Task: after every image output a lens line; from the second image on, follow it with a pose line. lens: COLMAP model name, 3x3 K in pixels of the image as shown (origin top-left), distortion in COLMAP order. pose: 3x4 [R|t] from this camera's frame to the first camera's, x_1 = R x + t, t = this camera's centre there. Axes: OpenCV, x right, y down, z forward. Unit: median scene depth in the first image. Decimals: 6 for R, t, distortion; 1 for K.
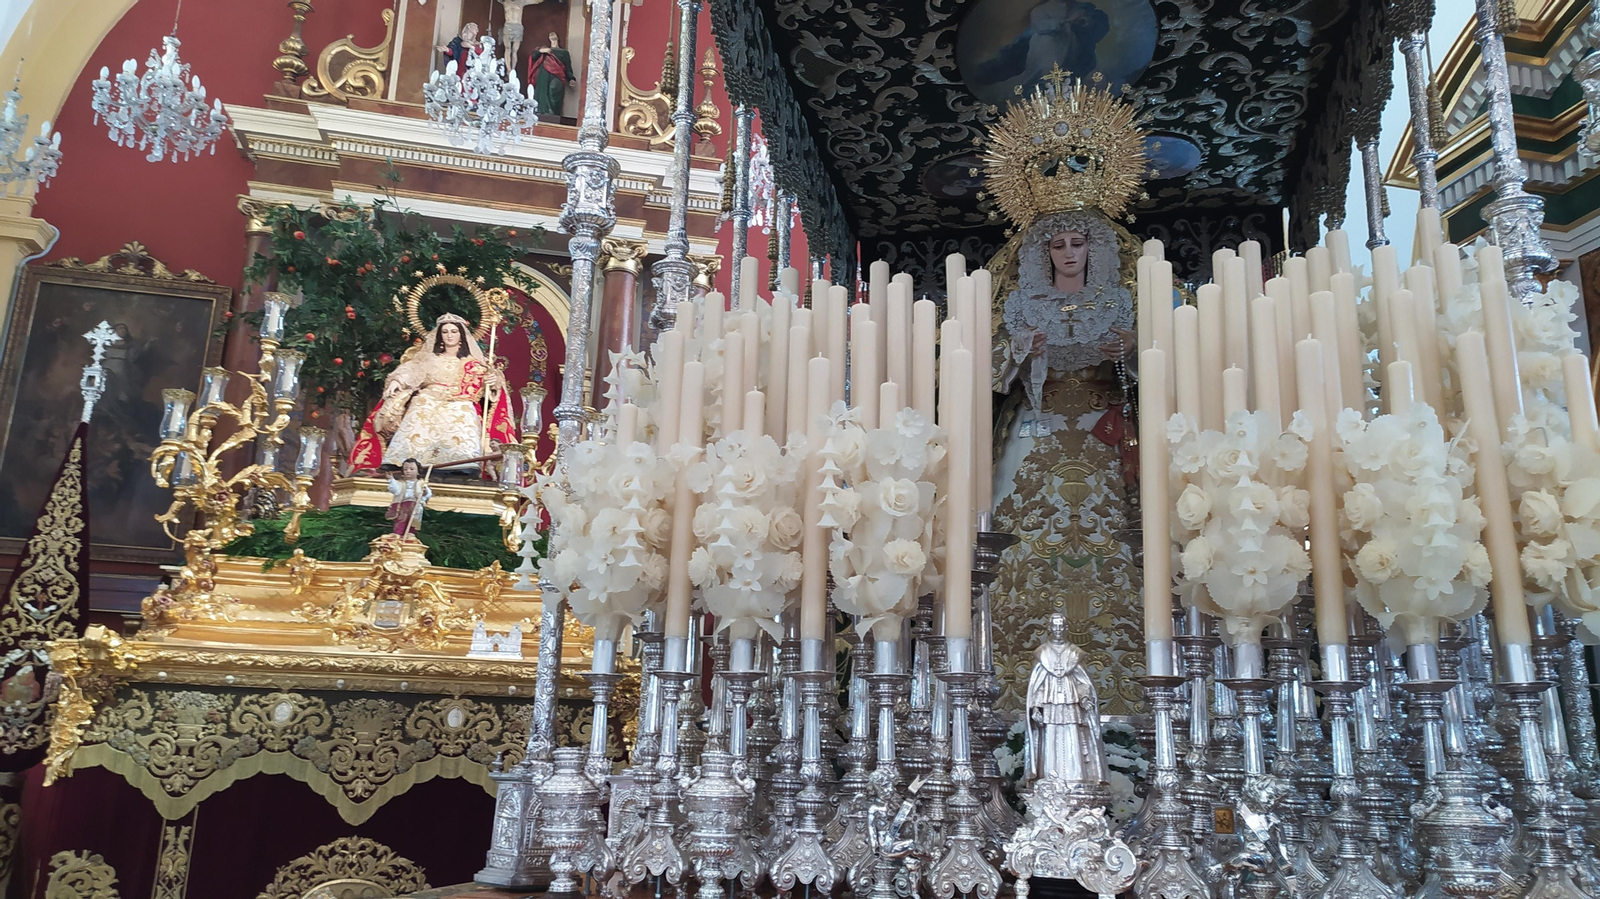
lens RADIAL K [[1195.6, 0, 796.8], [0, 1195.6, 445.6], [0, 0, 1]] dist [0.065256, -0.066886]
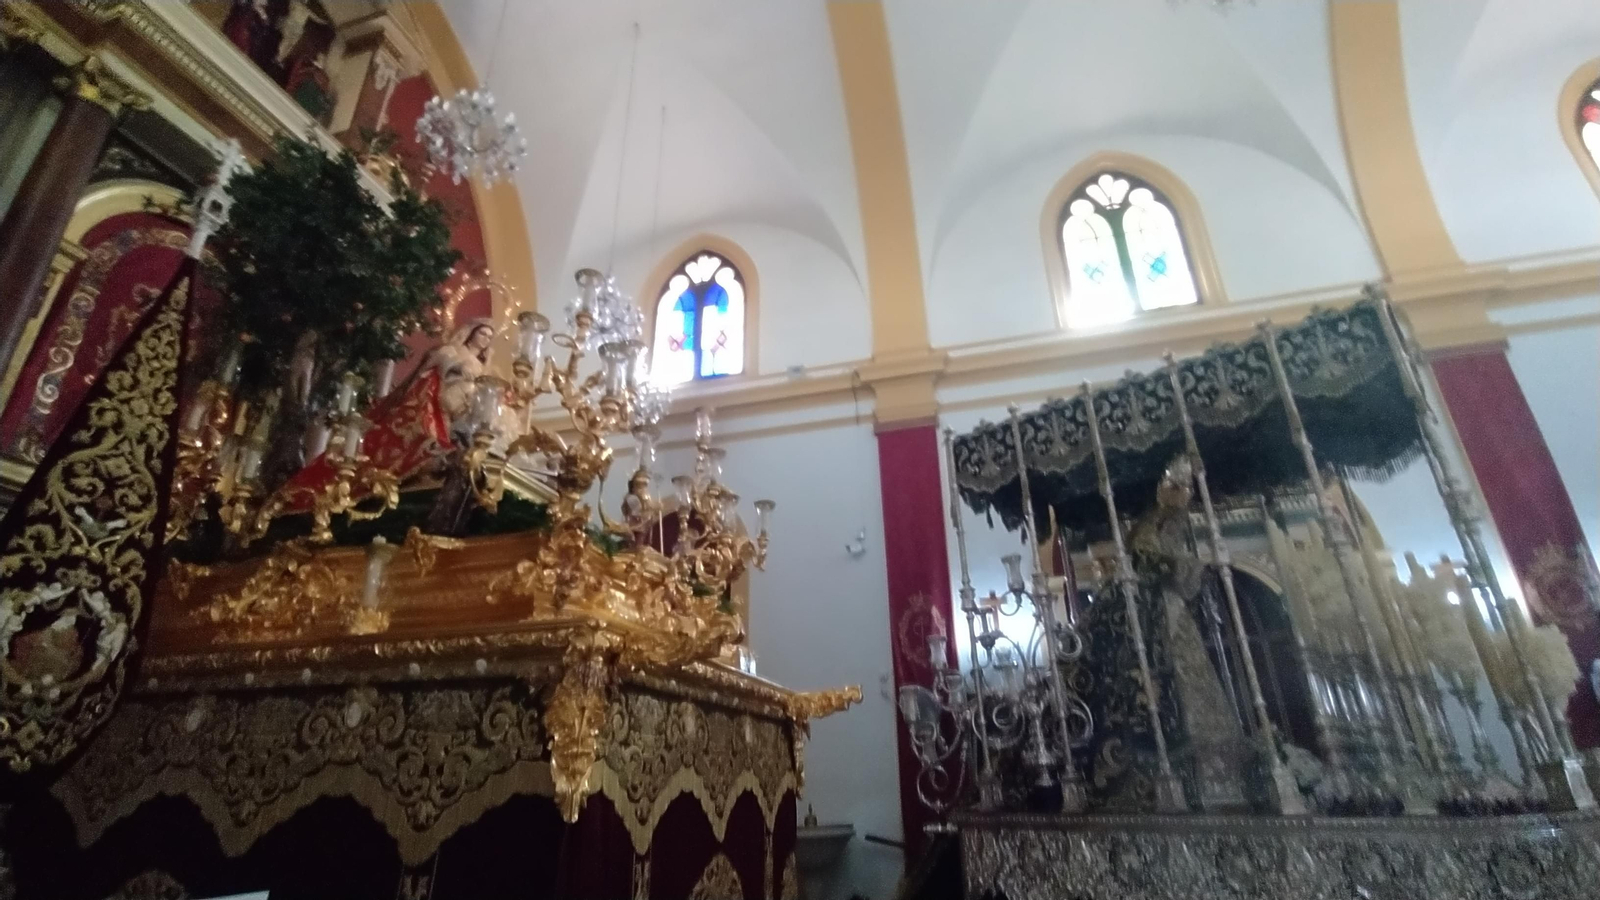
lens RADIAL K [[743.5, 0, 776.2], [0, 743.5, 443.0], [0, 0, 1]] dist [0.020364, -0.025697]
pose [[0.484911, 0.329530, 0.810106, -1.220343], [-0.214477, 0.942819, -0.255133, 0.190420], [-0.847857, -0.050033, 0.527859, 0.832327]]
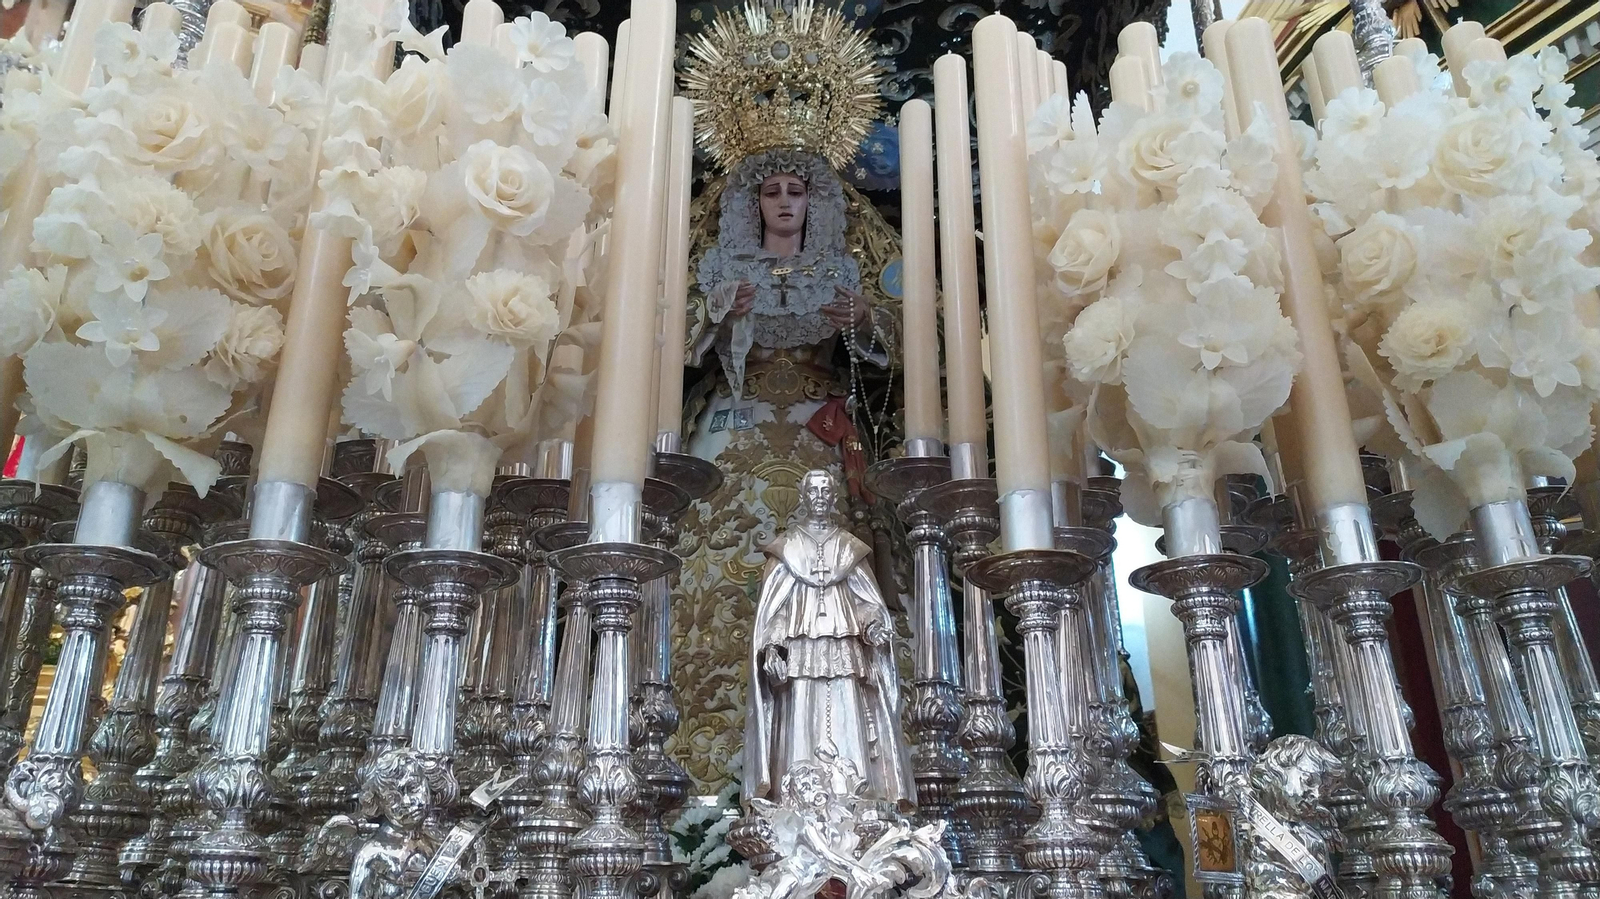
lens RADIAL K [[1195.6, 0, 796.8], [0, 1195.6, 445.6], [0, 0, 1]] dist [0.065256, -0.066886]
pose [[0.960608, 0.077148, 0.266984, 0.037323], [-0.037434, 0.987861, -0.150765, 0.104038], [-0.275374, 0.134832, 0.951835, 0.264618]]
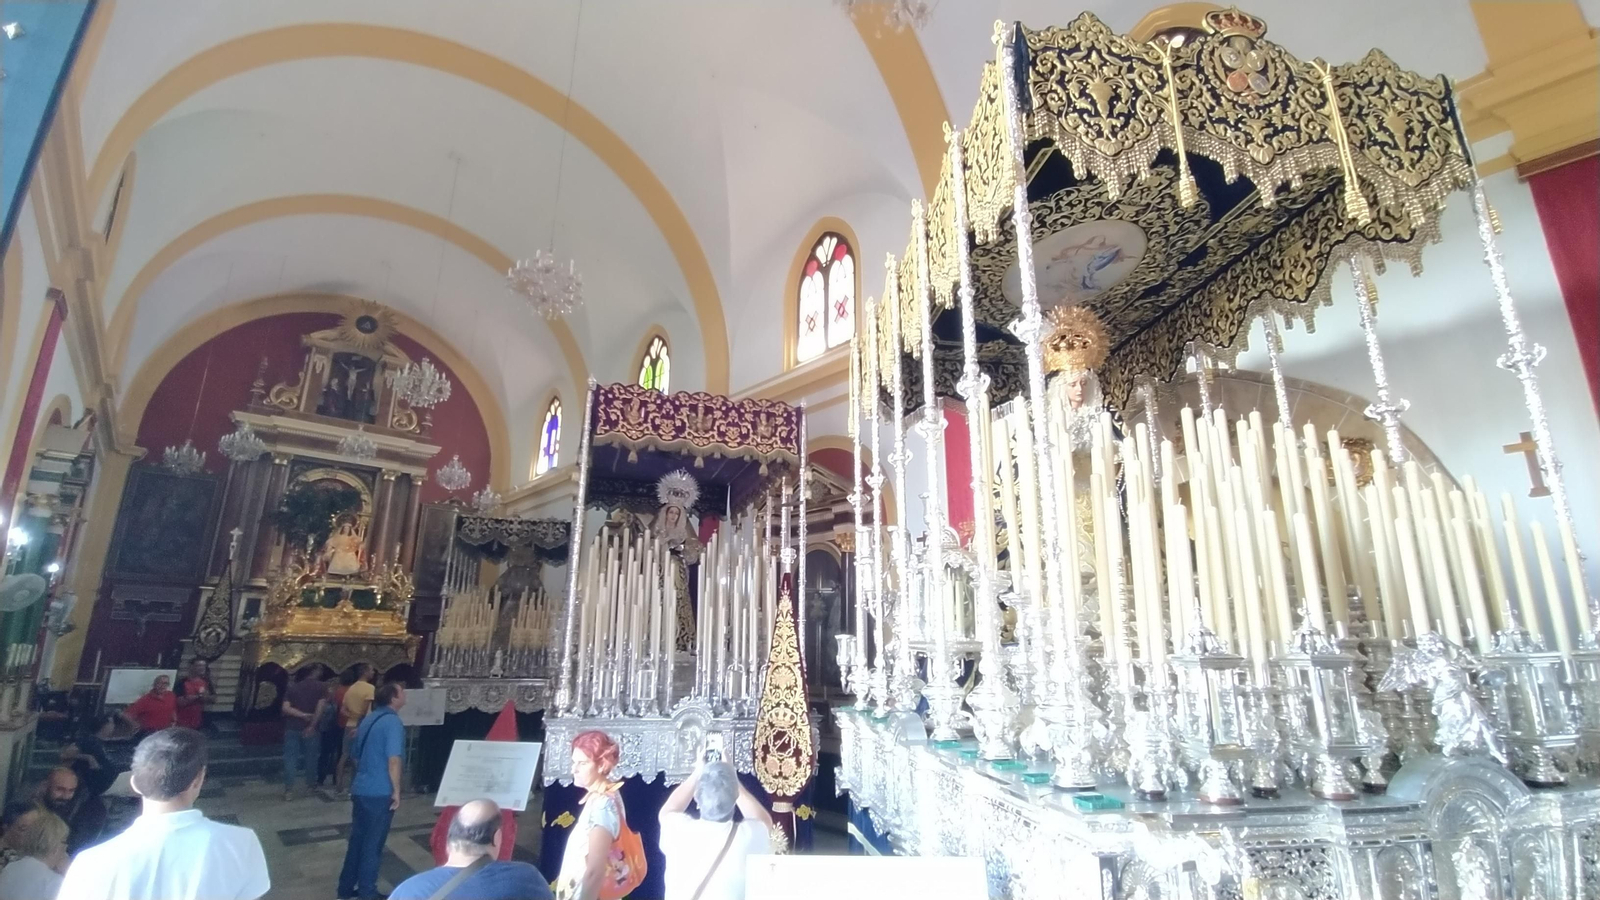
lens RADIAL K [[743.5, 0, 776.2], [0, 743.5, 443.0], [0, 0, 1]] dist [0.020364, -0.025697]
pose [[0.892754, 0.109157, 0.437121, -0.290186], [-0.110397, 0.993629, -0.022657, -0.777536], [-0.436810, -0.028030, 0.899117, -2.584263]]
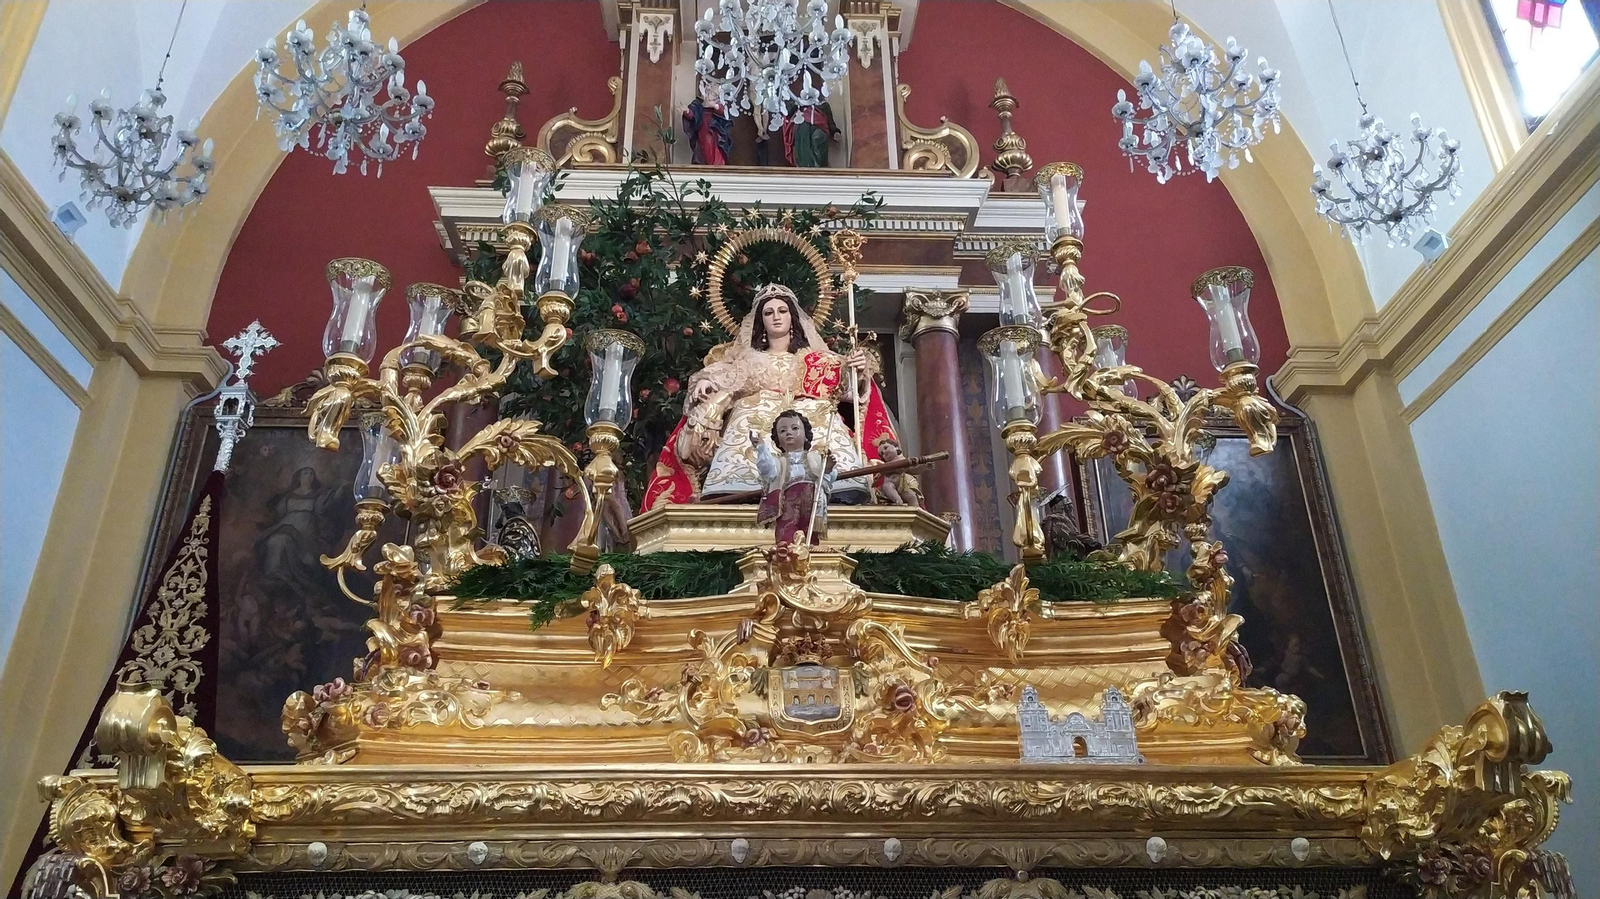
lens RADIAL K [[1186.3, 0, 800.0], [0, 1186.3, 449.5], [0, 0, 1]] dist [0.062525, -0.054623]
pose [[0.985290, -0.116481, -0.125043, -0.387531], [0.086642, 0.971193, -0.221986, 0.208482], [0.147298, 0.207886, 0.966999, 0.786916]]
